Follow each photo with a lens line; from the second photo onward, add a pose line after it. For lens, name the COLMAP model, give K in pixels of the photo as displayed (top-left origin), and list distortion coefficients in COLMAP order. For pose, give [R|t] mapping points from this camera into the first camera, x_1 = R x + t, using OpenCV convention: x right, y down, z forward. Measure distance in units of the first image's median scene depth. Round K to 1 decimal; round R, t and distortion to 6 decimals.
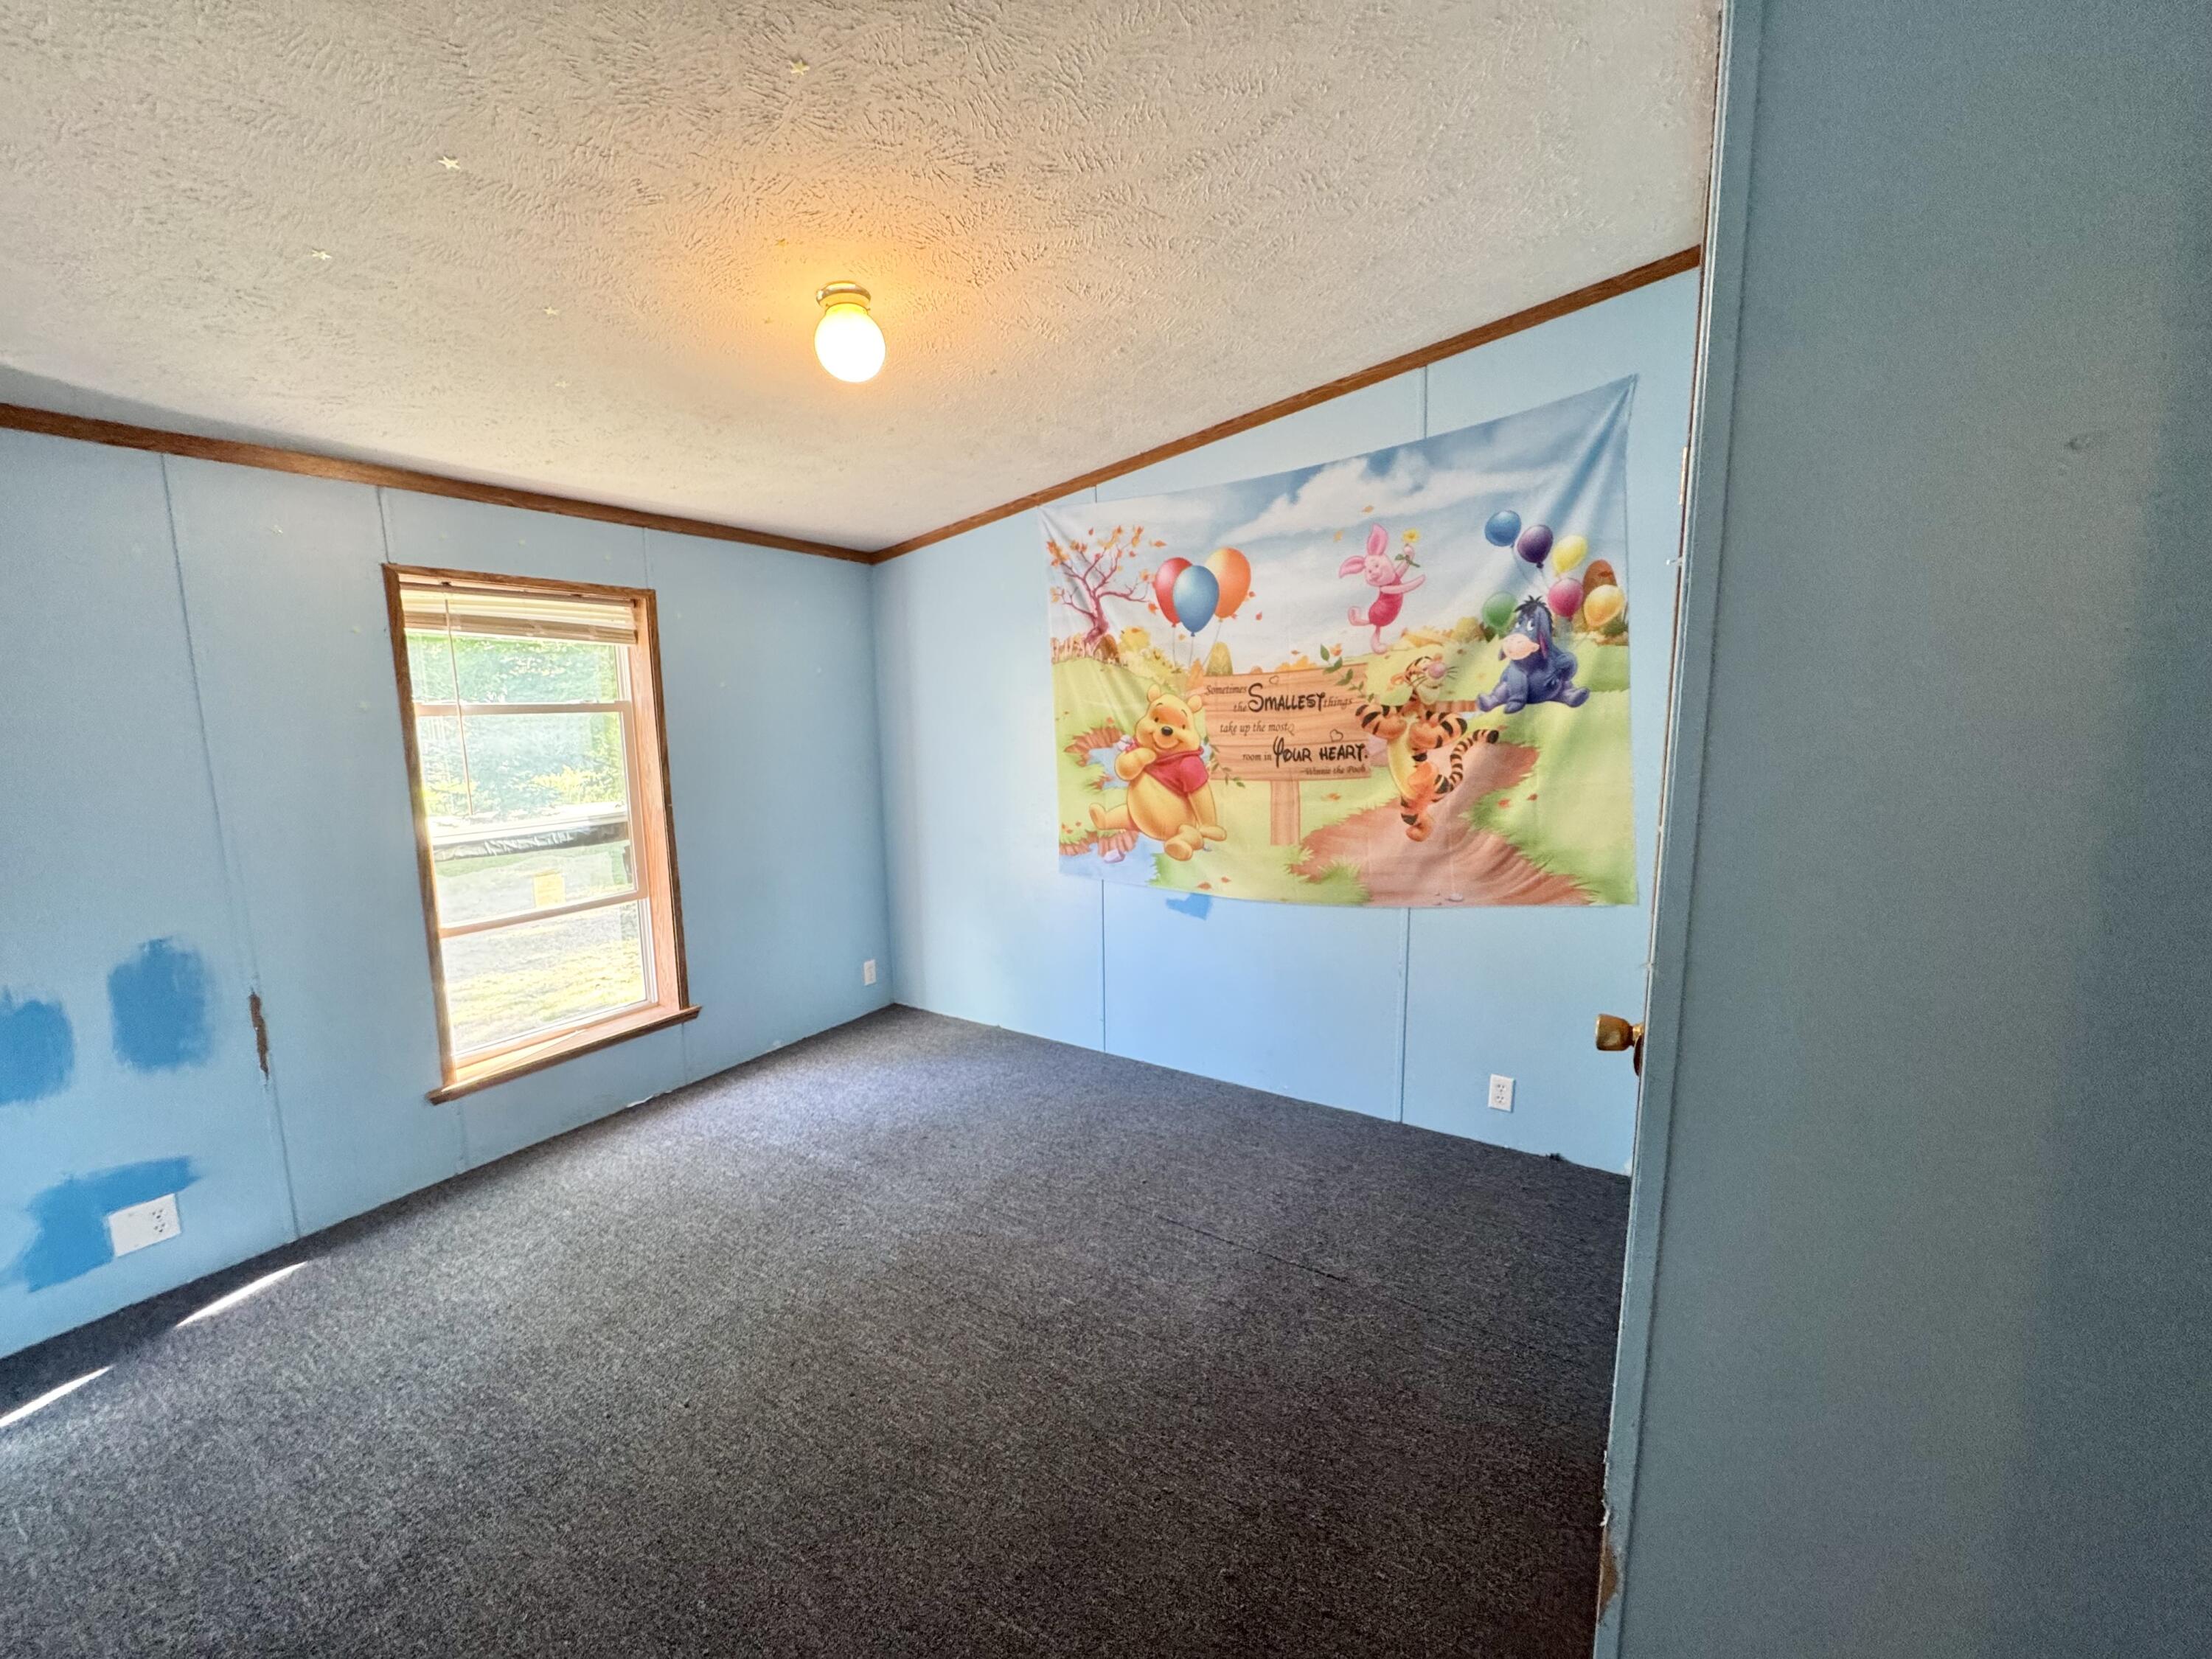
lens RADIAL K [[880.3, 0, 1106.0], [0, 880.3, 829.5], [0, 0, 1]] dist [-0.007100, -0.000187]
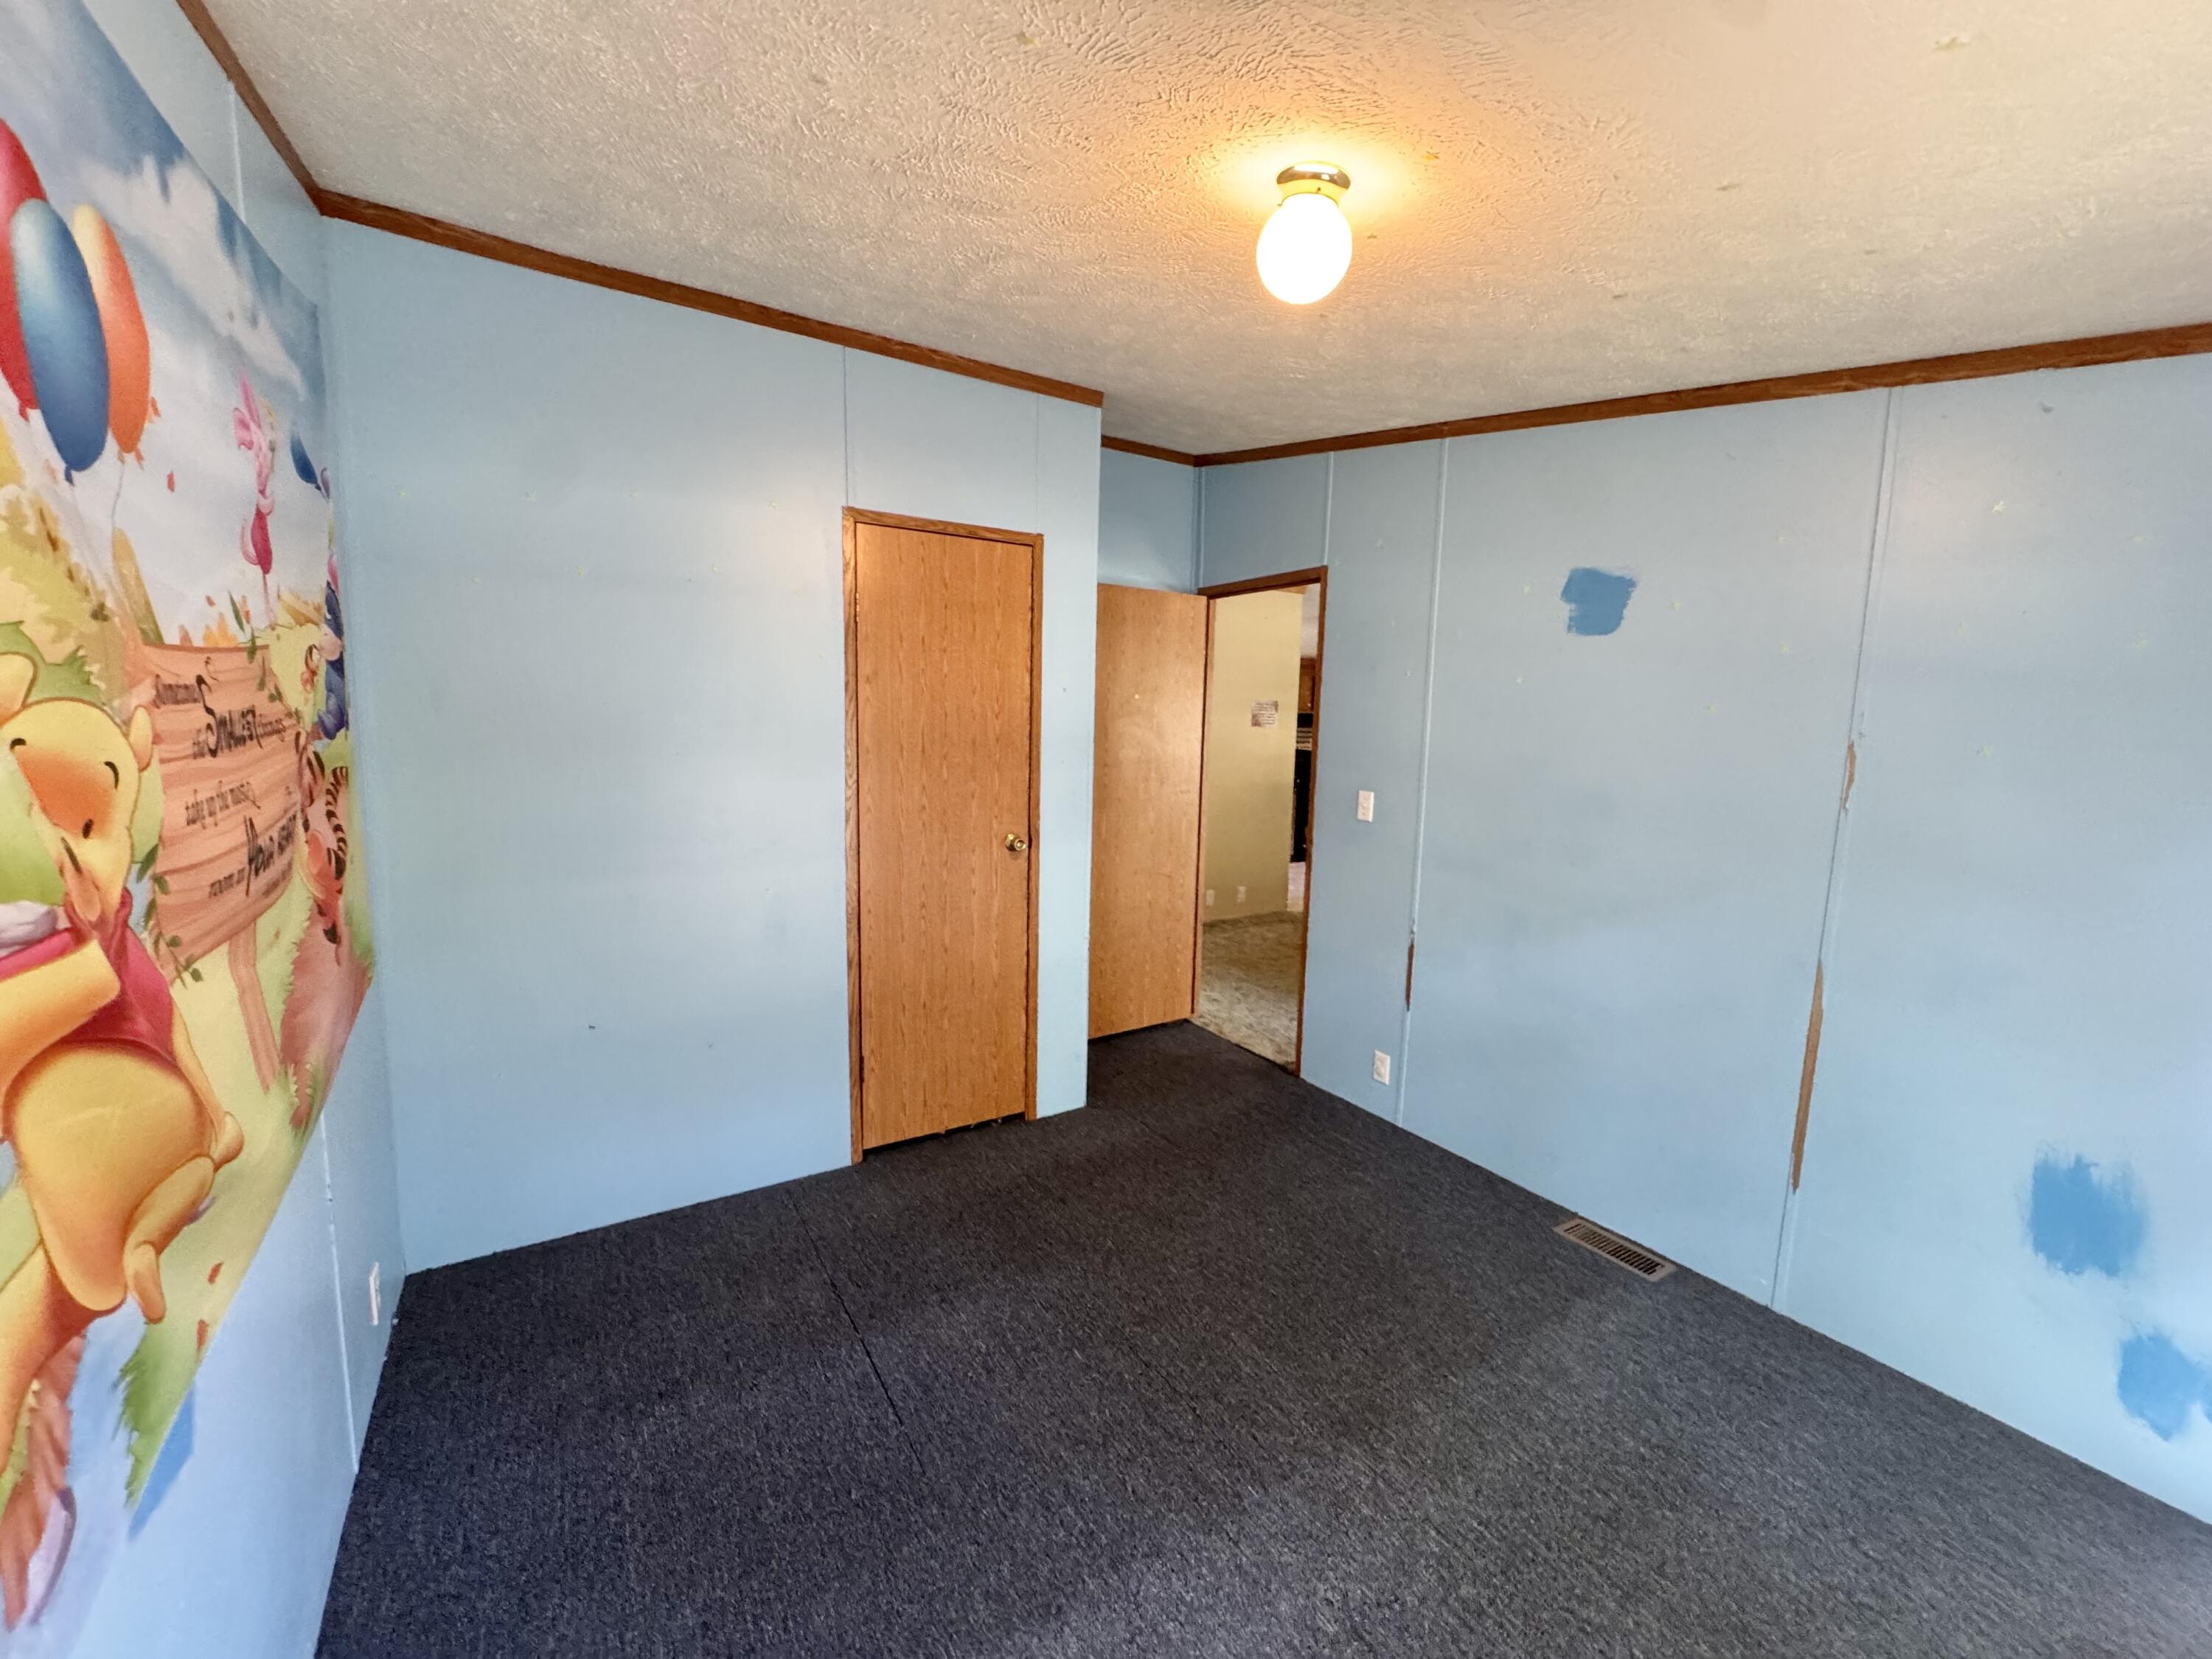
lens RADIAL K [[880.3, 0, 1106.0], [0, 880.3, 829.5], [0, 0, 1]] dist [-0.007100, -0.000187]
pose [[-0.899777, -0.057702, 0.432518, -0.340177], [0.060156, 0.965350, 0.253932, -0.190512], [-0.432184, 0.254501, -0.865128, 1.270970]]
